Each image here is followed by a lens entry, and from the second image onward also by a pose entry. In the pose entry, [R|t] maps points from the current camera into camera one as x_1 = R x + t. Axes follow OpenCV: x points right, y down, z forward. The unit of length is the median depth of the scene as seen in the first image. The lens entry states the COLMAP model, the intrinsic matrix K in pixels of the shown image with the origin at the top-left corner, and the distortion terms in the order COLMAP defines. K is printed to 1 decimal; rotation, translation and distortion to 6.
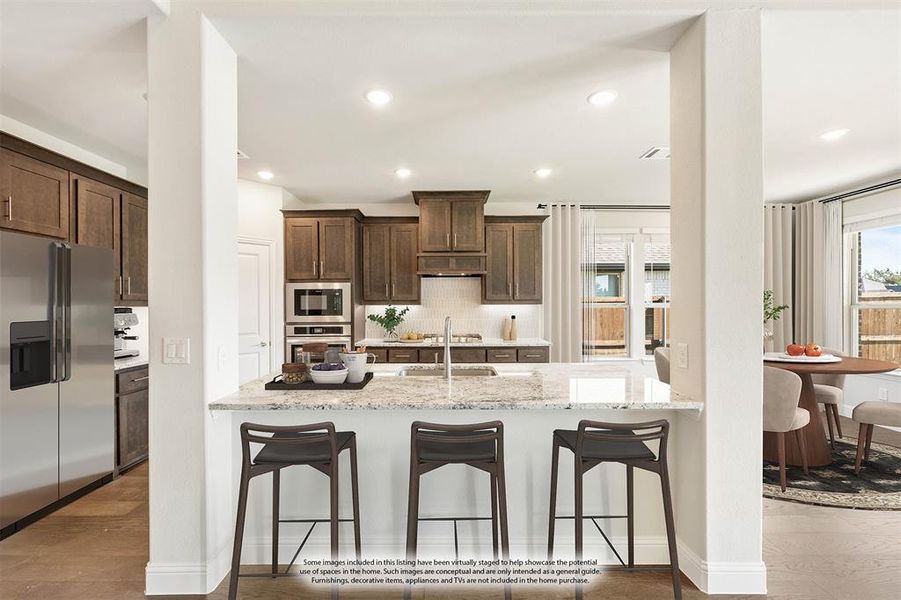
lens RADIAL K [[368.6, 0, 434.5], [0, 368.6, 304.6], [0, 0, 1]] dist [-0.004684, 0.000260]
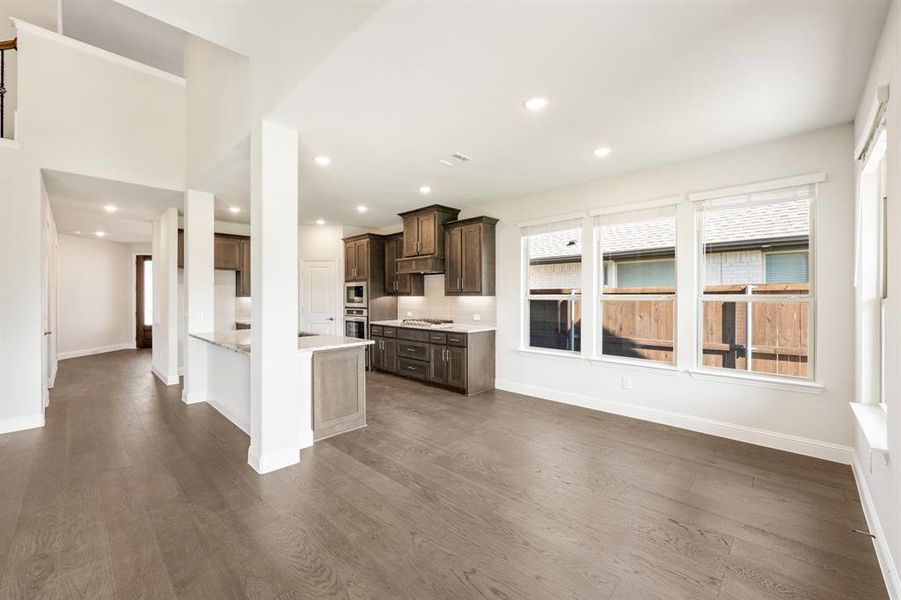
lens RADIAL K [[368.6, 0, 451.4], [0, 368.6, 297.1], [0, 0, 1]] dist [-0.004684, 0.000260]
pose [[0.721212, 0.004421, -0.692700, 1.079980], [-0.001321, 0.999987, 0.005007, -0.003860], [0.692713, -0.002695, 0.721208, 0.142826]]
